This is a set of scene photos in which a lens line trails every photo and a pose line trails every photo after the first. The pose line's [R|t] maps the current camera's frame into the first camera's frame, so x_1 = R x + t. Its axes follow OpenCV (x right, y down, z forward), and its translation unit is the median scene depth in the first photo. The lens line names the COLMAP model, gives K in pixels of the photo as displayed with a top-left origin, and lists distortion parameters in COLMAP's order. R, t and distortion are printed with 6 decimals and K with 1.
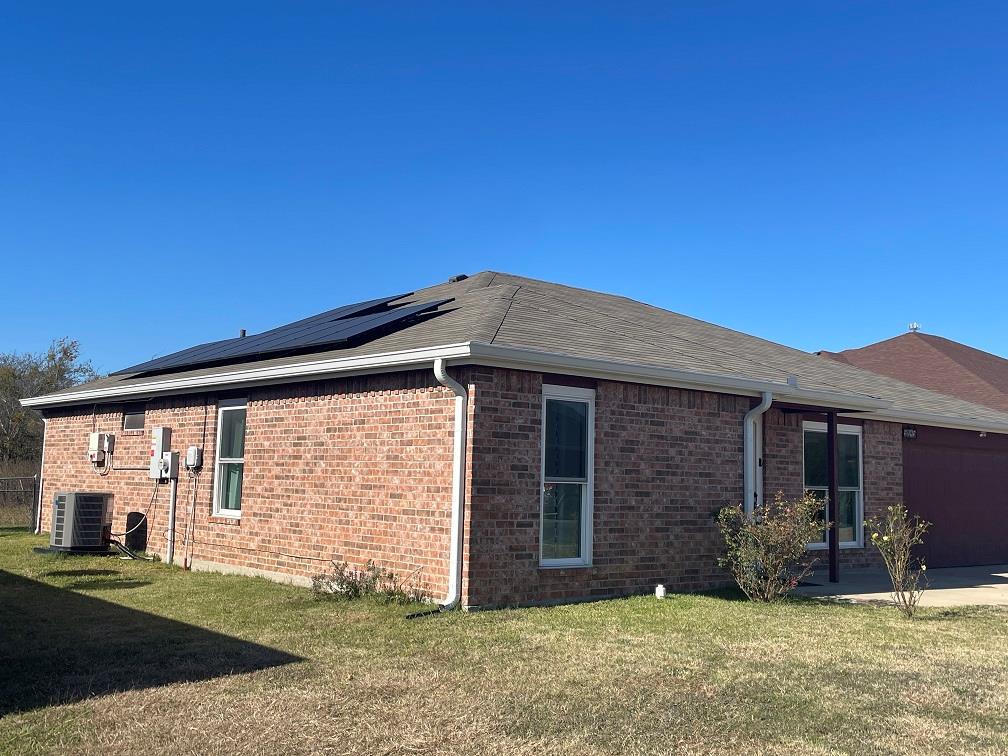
lens RADIAL K [[1050.0, 0, 504.1], [0, 1050.0, 376.8], [0, 0, 1]] dist [0.176059, 0.000000]
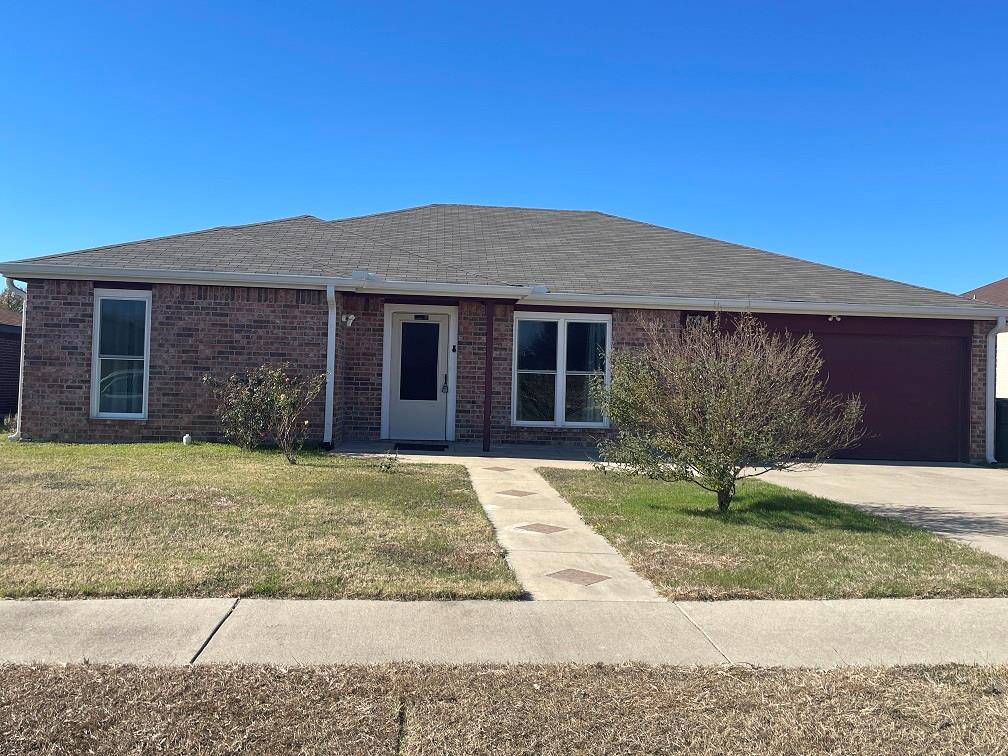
lens RADIAL K [[917.4, 0, 503.7], [0, 917.4, 378.5], [0, 0, 1]] dist [0.044505, 0.001173]
pose [[0.814840, -0.014156, -0.579513, 1.141266], [0.049026, 0.997803, 0.044561, 0.093870], [0.577609, -0.064721, 0.813744, 0.290556]]
